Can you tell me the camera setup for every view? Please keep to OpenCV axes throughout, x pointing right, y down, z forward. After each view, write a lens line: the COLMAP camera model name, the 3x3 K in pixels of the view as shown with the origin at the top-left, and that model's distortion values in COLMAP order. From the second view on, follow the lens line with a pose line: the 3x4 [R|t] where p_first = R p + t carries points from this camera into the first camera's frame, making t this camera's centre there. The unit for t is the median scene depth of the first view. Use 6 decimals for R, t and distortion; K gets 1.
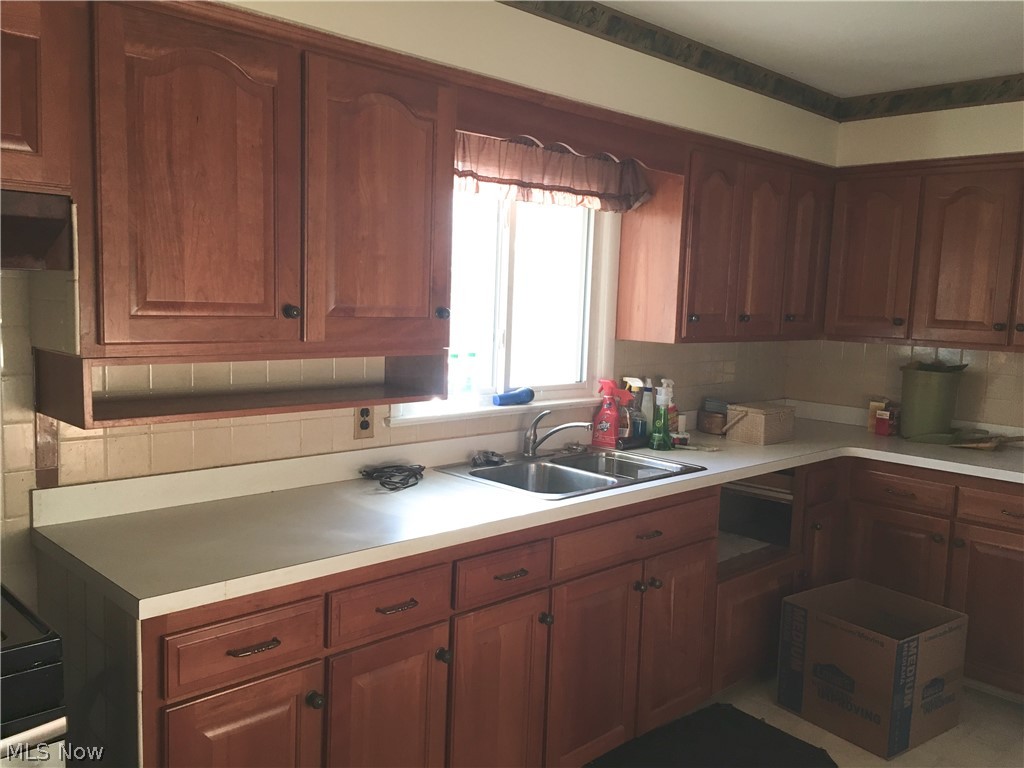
lens RADIAL K [[874.0, 0, 507.3], [0, 874.0, 387.7], [0, 0, 1]] dist [0.045851, -0.030273]
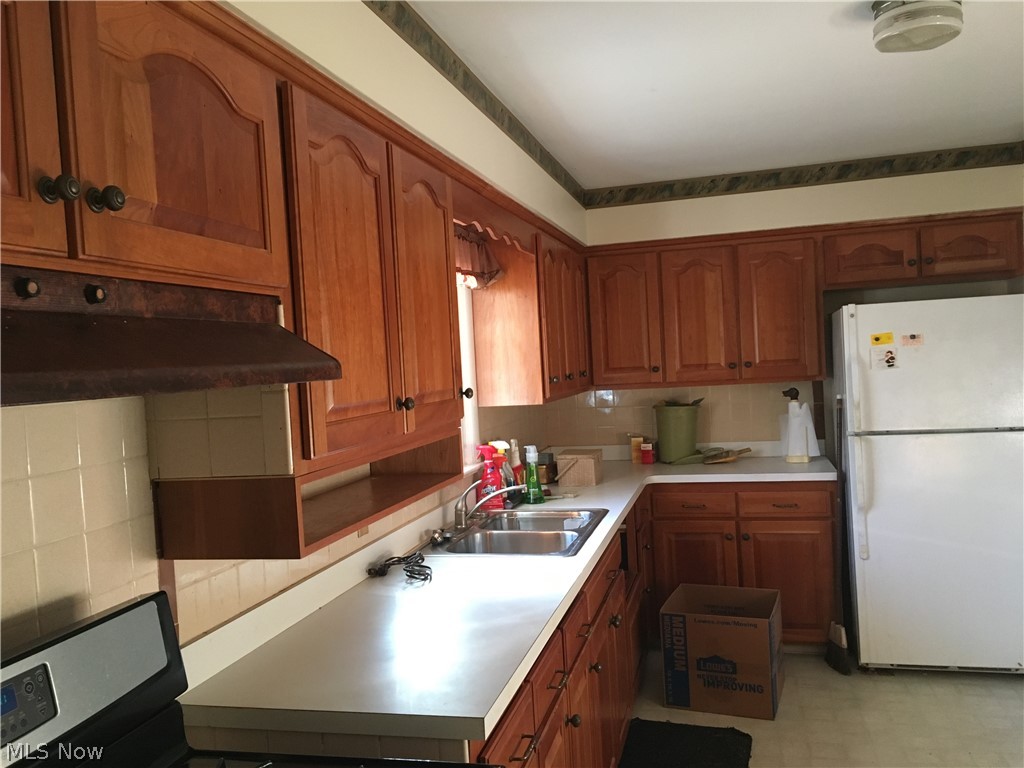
lens RADIAL K [[874.0, 0, 504.6], [0, 874.0, 384.8], [0, 0, 1]] dist [0.045851, -0.030273]
pose [[0.851843, -0.097817, 0.514583, -0.406241], [0.141705, 0.988811, -0.046615, -0.029598], [-0.504265, 0.112628, 0.856172, 0.075391]]
